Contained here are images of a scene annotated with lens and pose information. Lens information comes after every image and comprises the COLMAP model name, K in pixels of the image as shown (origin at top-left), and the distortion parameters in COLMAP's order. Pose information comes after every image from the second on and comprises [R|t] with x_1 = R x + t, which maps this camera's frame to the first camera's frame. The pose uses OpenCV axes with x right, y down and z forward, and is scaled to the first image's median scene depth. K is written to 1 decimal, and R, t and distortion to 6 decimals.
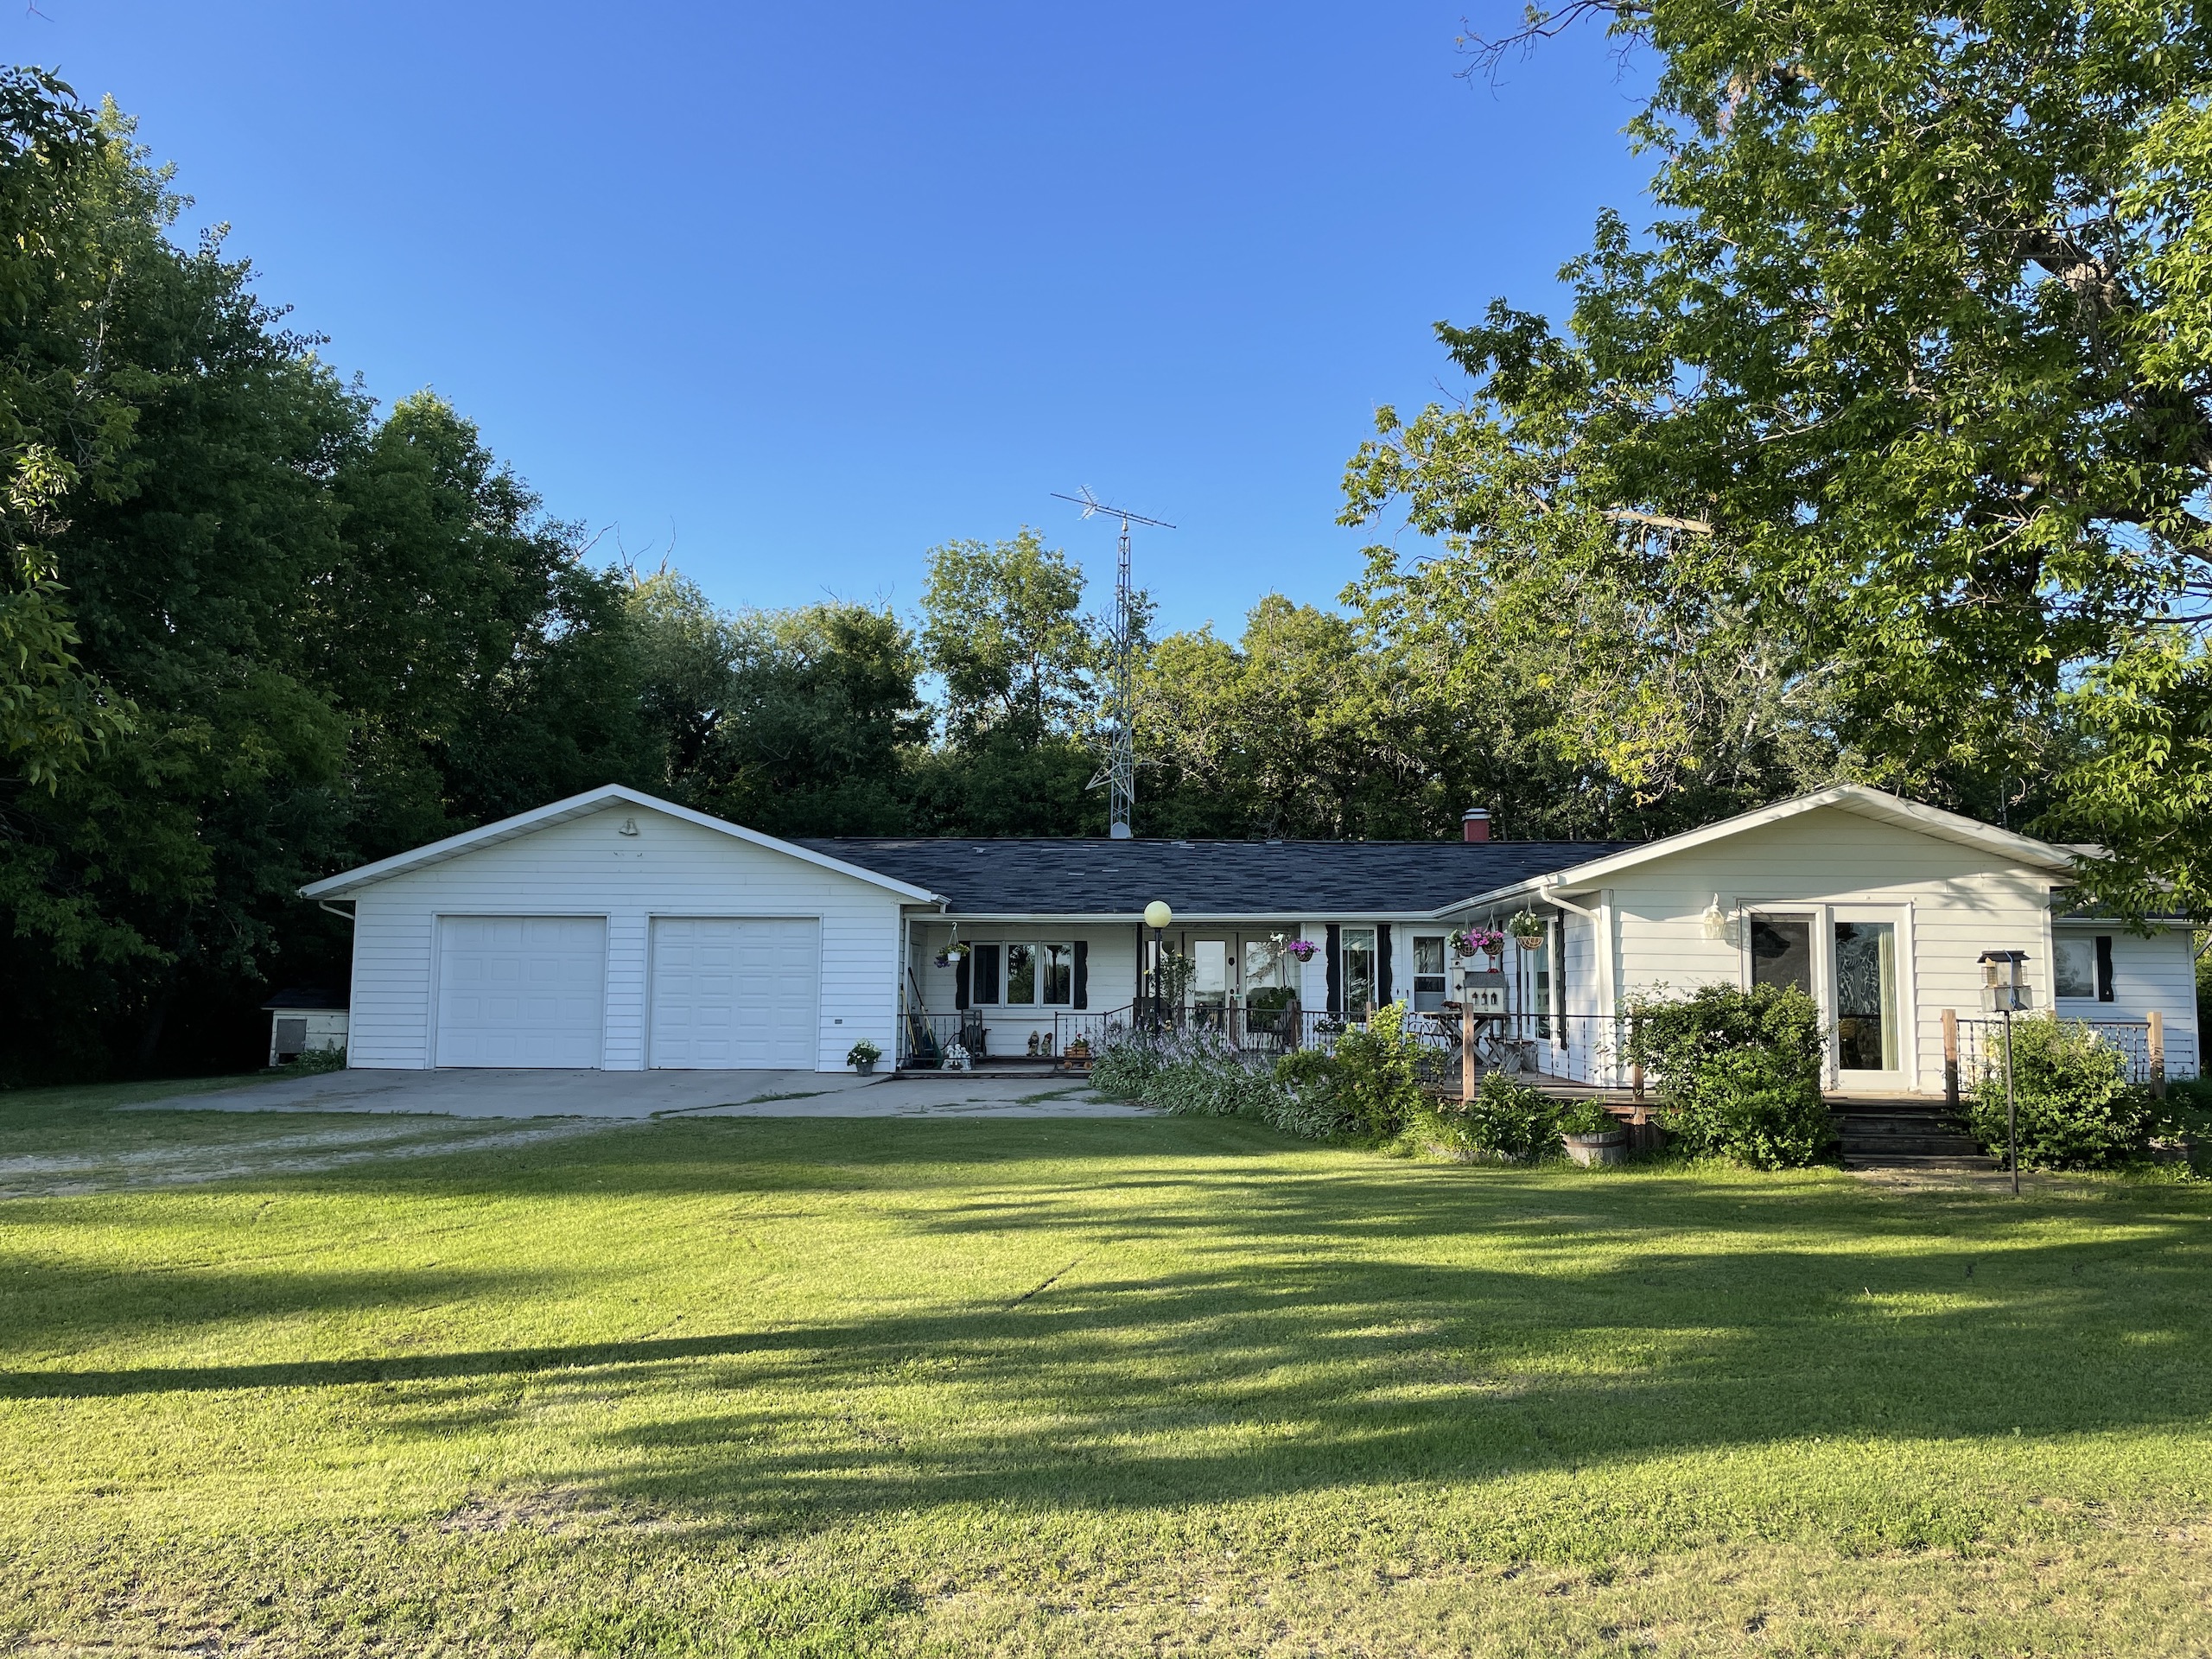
lens RADIAL K [[1678.1, 0, 1106.2], [0, 1678.1, 827.5], [0, 0, 1]] dist [0.066506, -0.000102]
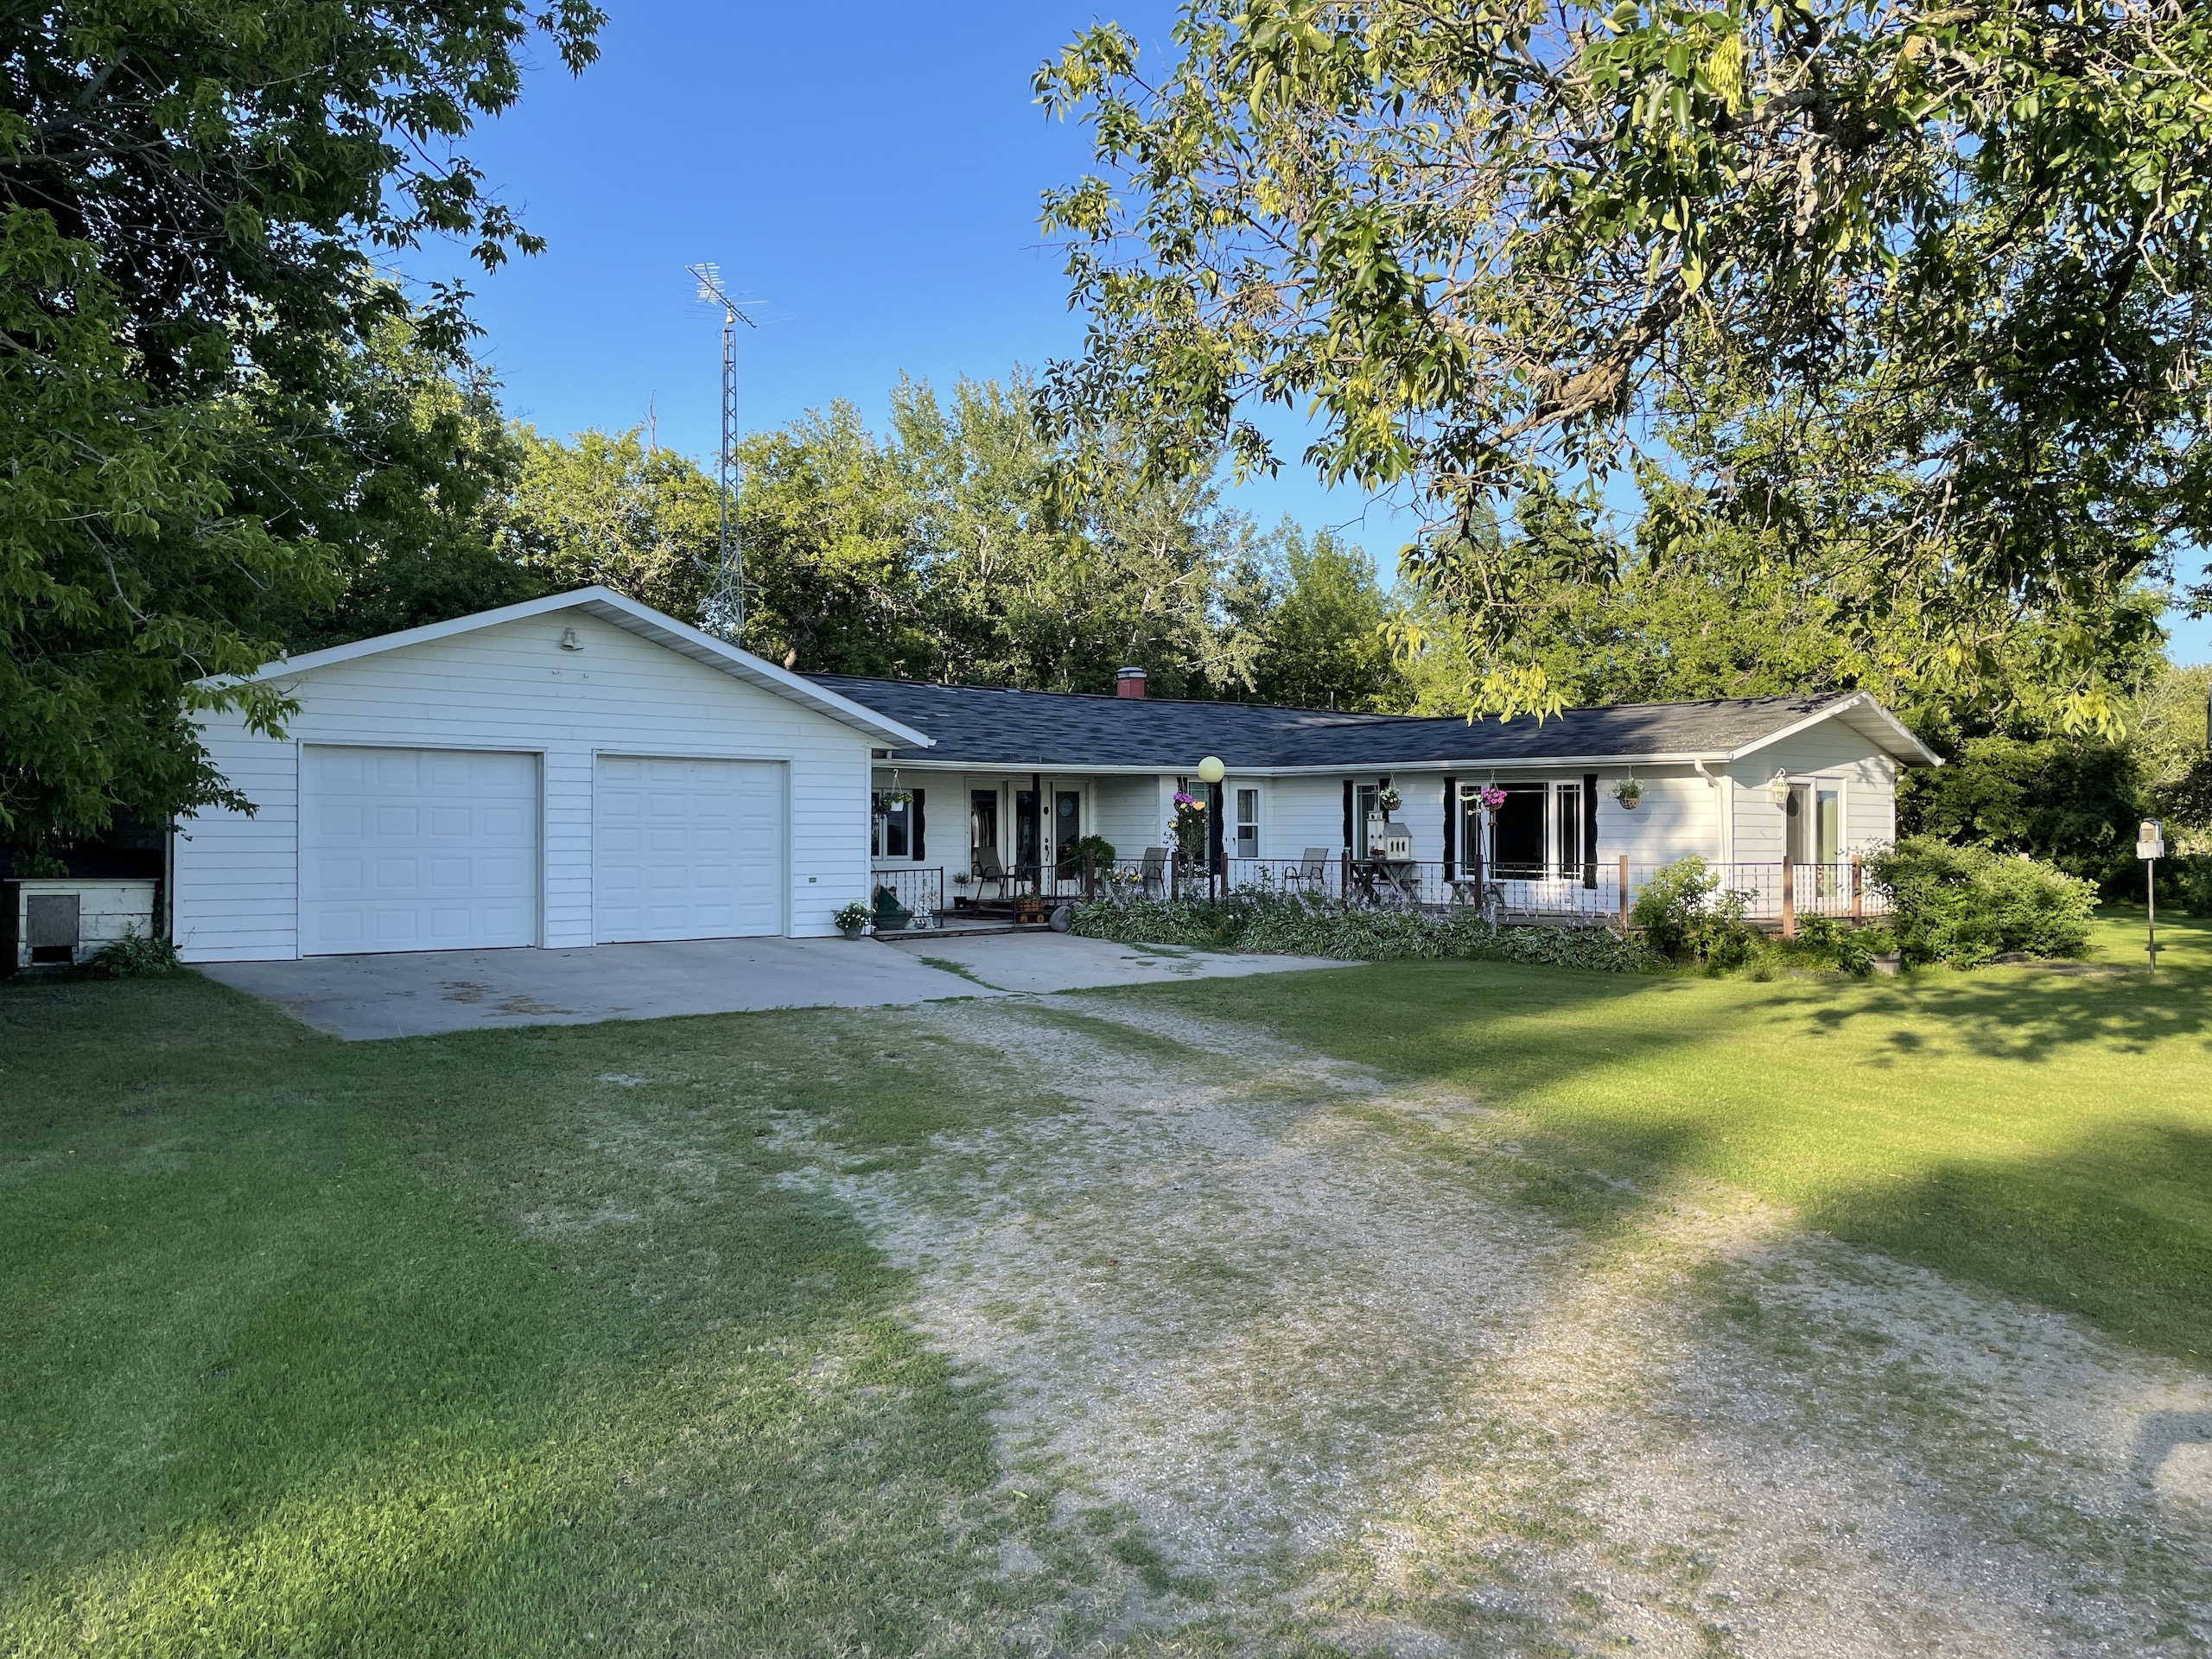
lens RADIAL K [[1678.1, 0, 1105.9], [0, 1678.1, 831.9], [0, 0, 1]] dist [0.066506, -0.000102]
pose [[0.742335, -0.006509, 0.669998, -0.623454], [-0.063503, 0.994768, 0.080024, 0.010523], [-0.667013, -0.101952, 0.738037, 0.251145]]
